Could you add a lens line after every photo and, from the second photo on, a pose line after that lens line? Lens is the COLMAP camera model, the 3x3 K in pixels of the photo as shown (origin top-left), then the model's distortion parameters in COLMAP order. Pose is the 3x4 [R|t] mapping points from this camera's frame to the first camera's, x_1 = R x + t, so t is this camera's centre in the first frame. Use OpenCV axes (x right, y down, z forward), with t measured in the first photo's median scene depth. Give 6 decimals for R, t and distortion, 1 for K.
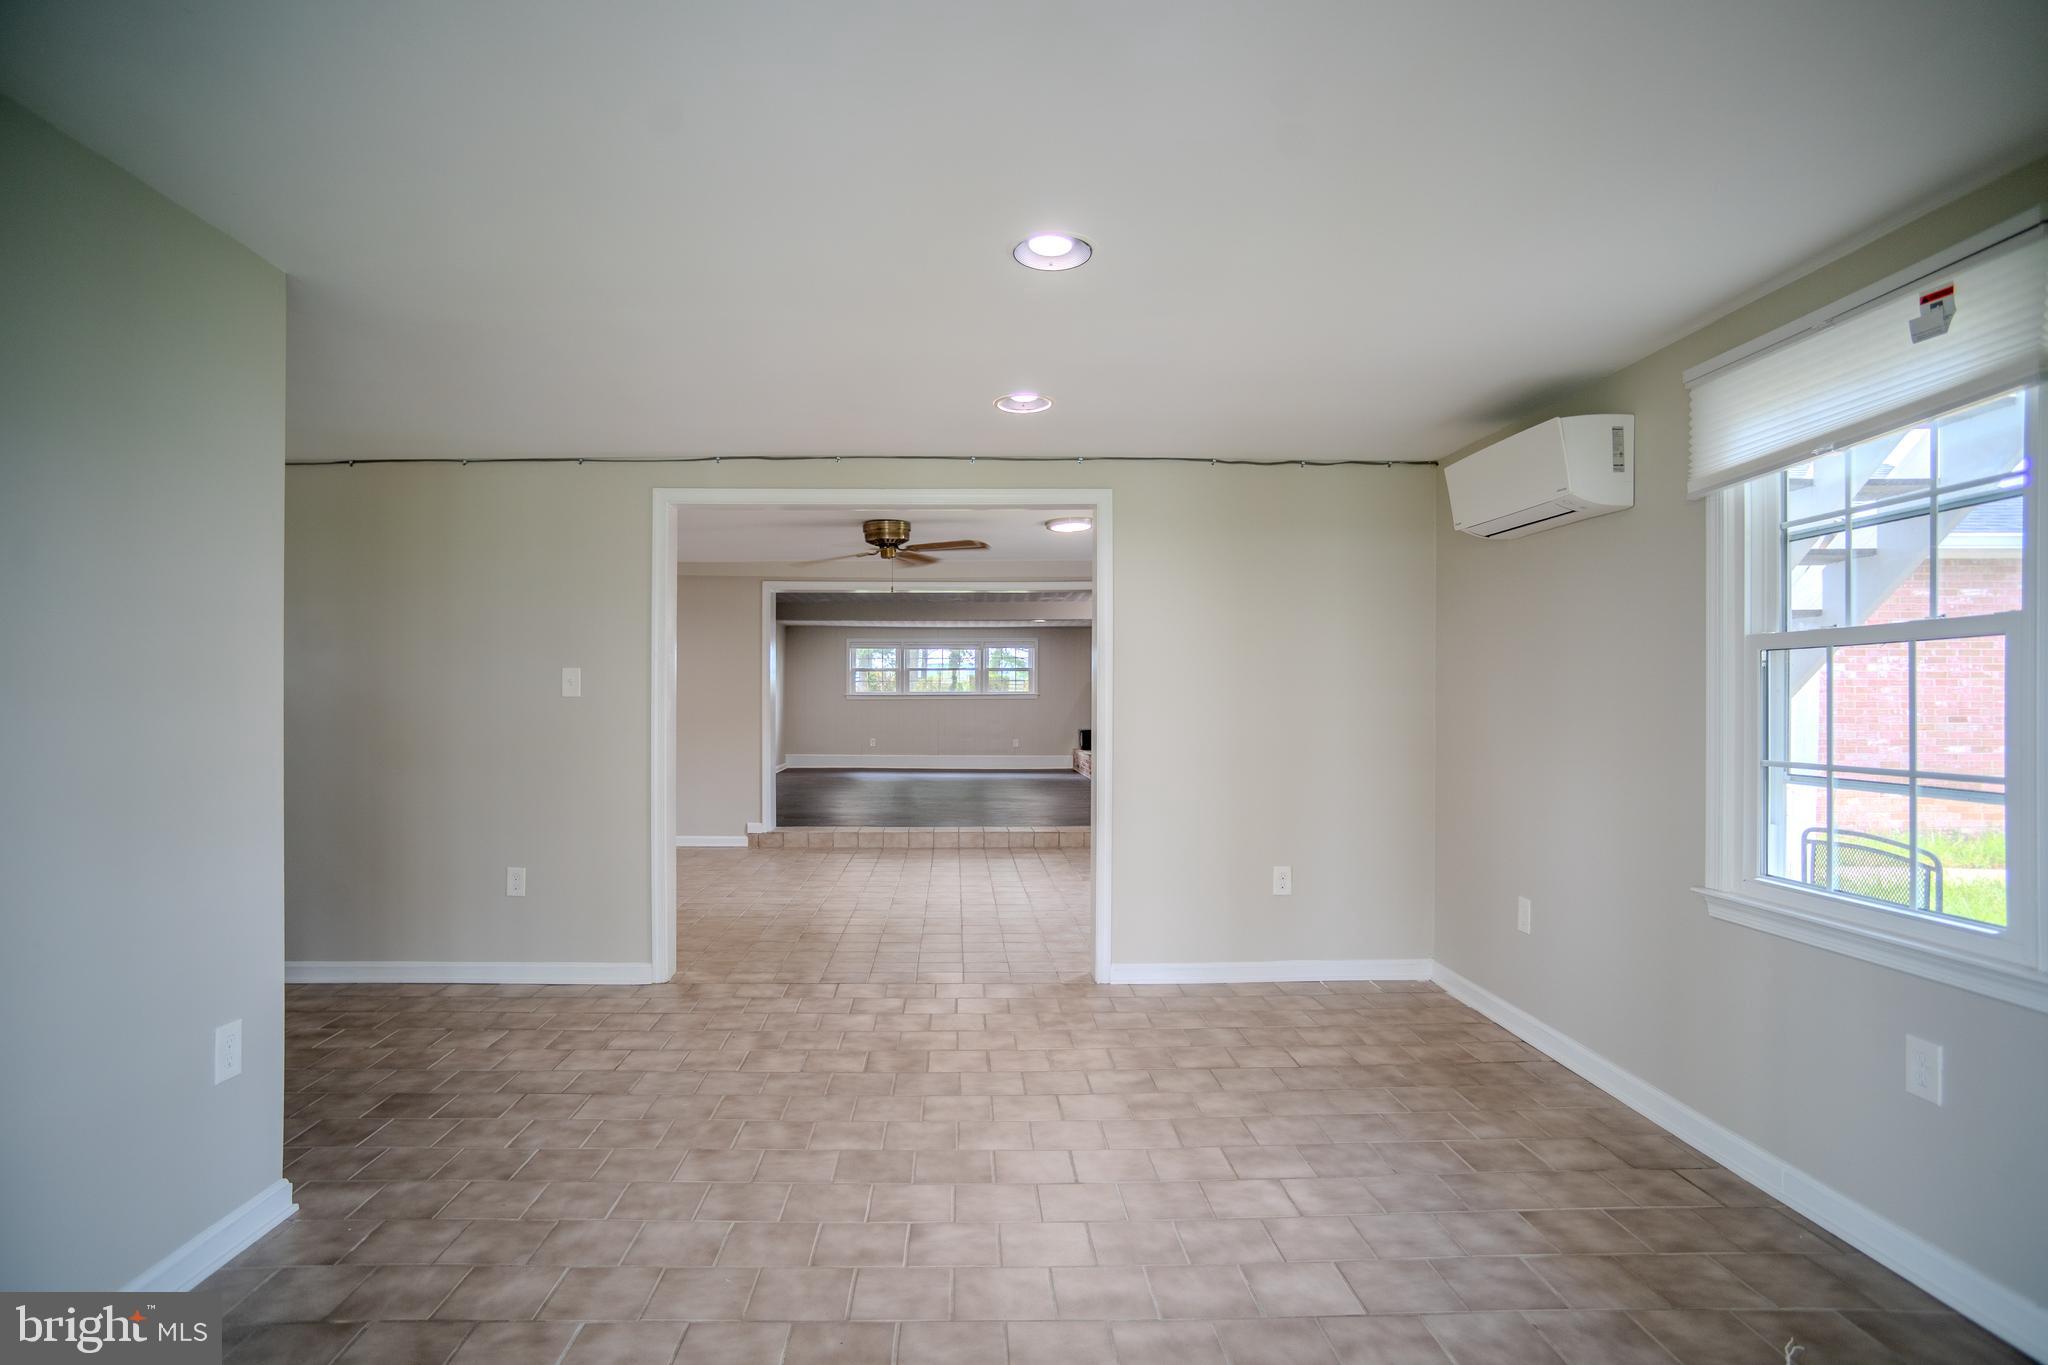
lens RADIAL K [[1044.6, 0, 1024.0], [0, 1044.6, 682.5], [0, 0, 1]] dist [-0.036358, 0.000785]
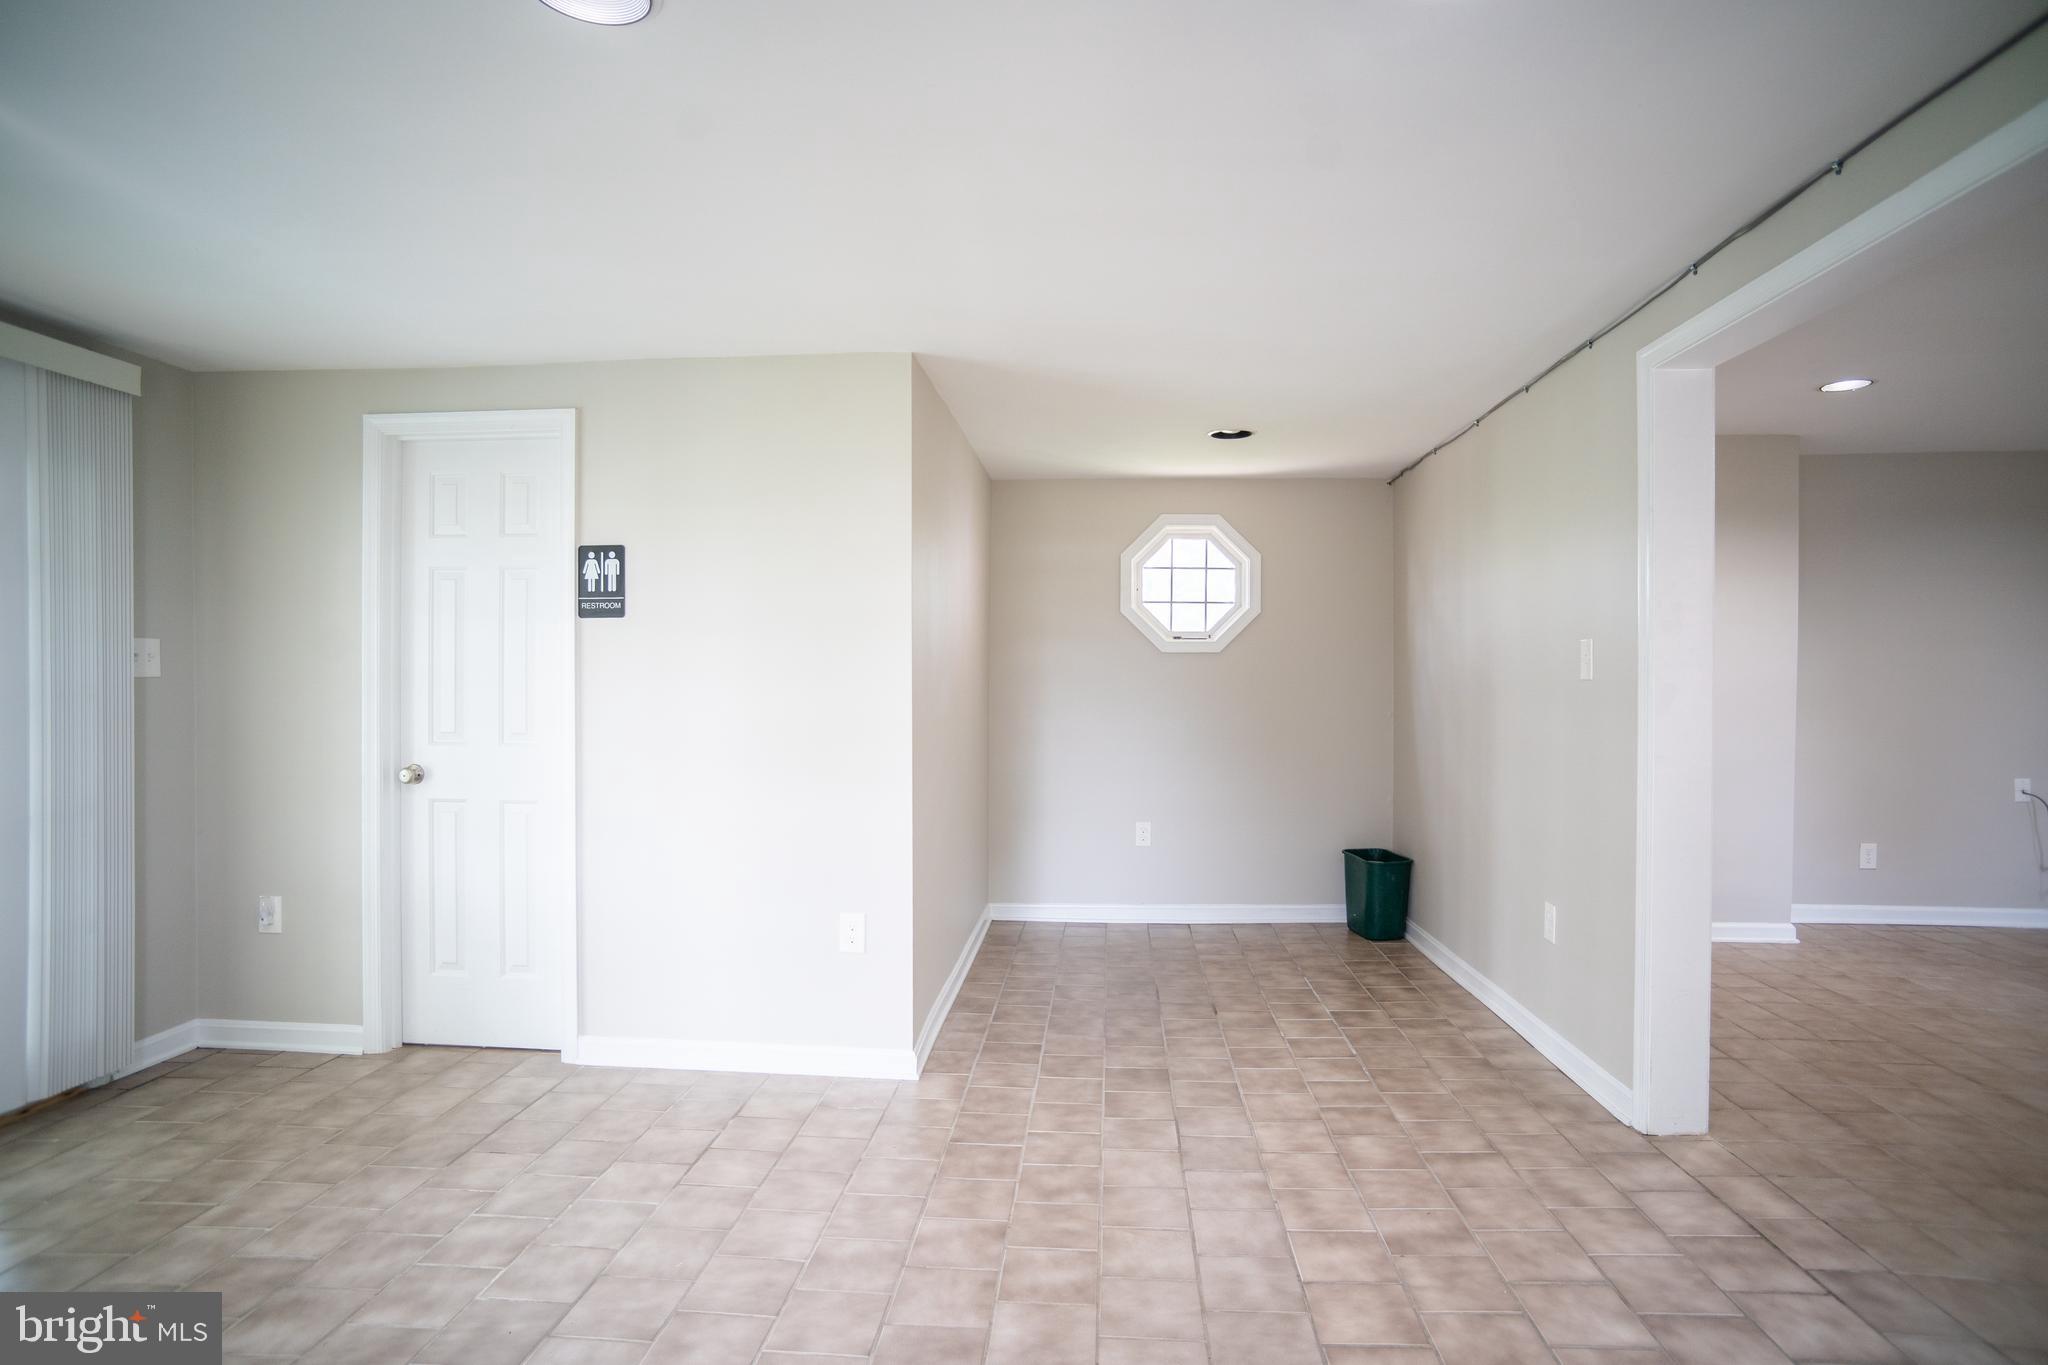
lens RADIAL K [[1044.6, 0, 1024.0], [0, 1044.6, 682.5], [0, 0, 1]] dist [-0.036358, 0.000785]
pose [[-0.098232, 0.001144, -0.995163, 0.412248], [0.016300, 0.999867, -0.000459, -0.000873], [0.995030, -0.016266, -0.098238, 0.842754]]
